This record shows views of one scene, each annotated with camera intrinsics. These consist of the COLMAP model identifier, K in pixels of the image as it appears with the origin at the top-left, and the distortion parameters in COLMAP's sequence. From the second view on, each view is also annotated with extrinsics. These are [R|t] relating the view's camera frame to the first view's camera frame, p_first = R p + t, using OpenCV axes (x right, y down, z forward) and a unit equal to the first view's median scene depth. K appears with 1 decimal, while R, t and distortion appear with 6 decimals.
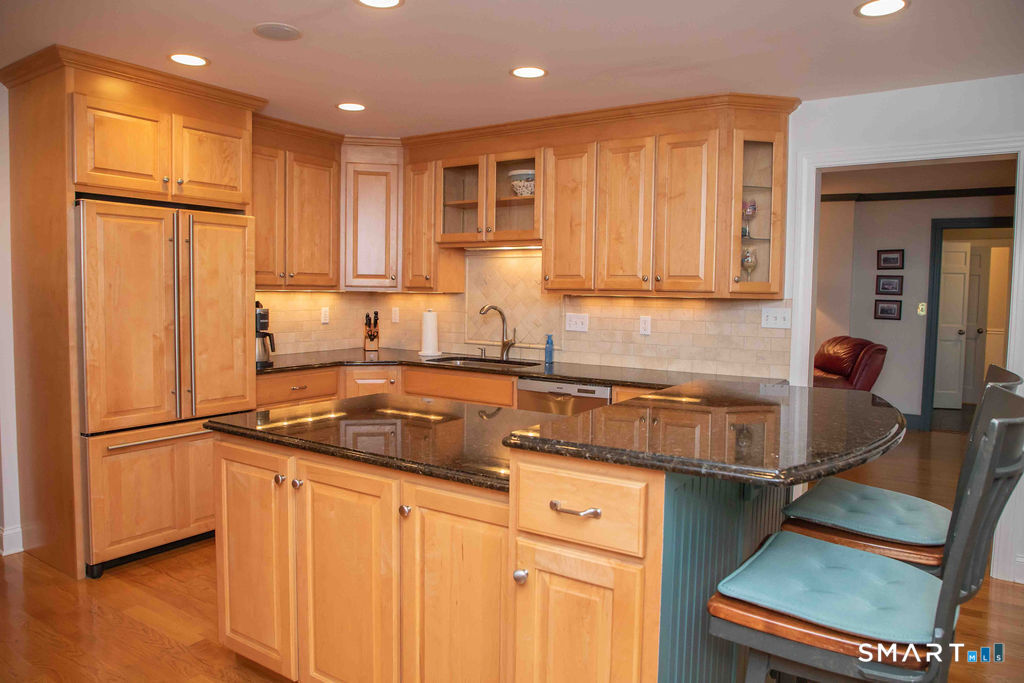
lens RADIAL K [[719.3, 0, 535.9], [0, 719.3, 340.6], [0, 0, 1]] dist [-0.006629, -0.003722]
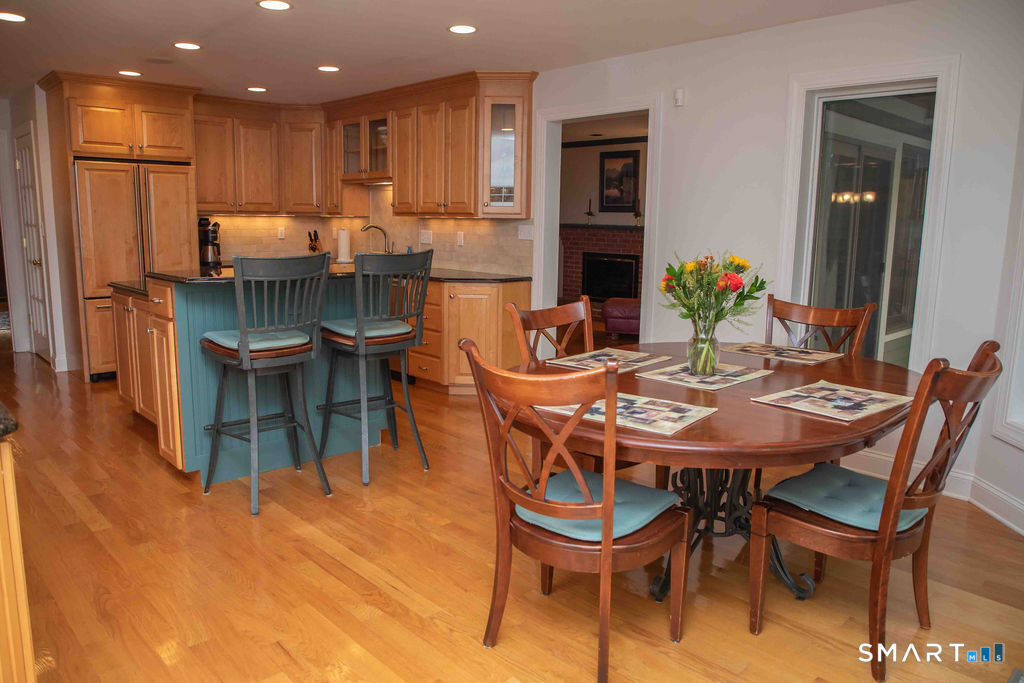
lens RADIAL K [[702.1, 0, 508.2], [0, 702.1, 326.3], [0, 0, 1]] dist [-0.010014, -0.001167]
pose [[0.973897, 0.030692, -0.224908, 0.605694], [-0.012366, 0.996519, 0.082442, 0.037656], [0.226655, -0.077509, 0.970886, -0.333725]]
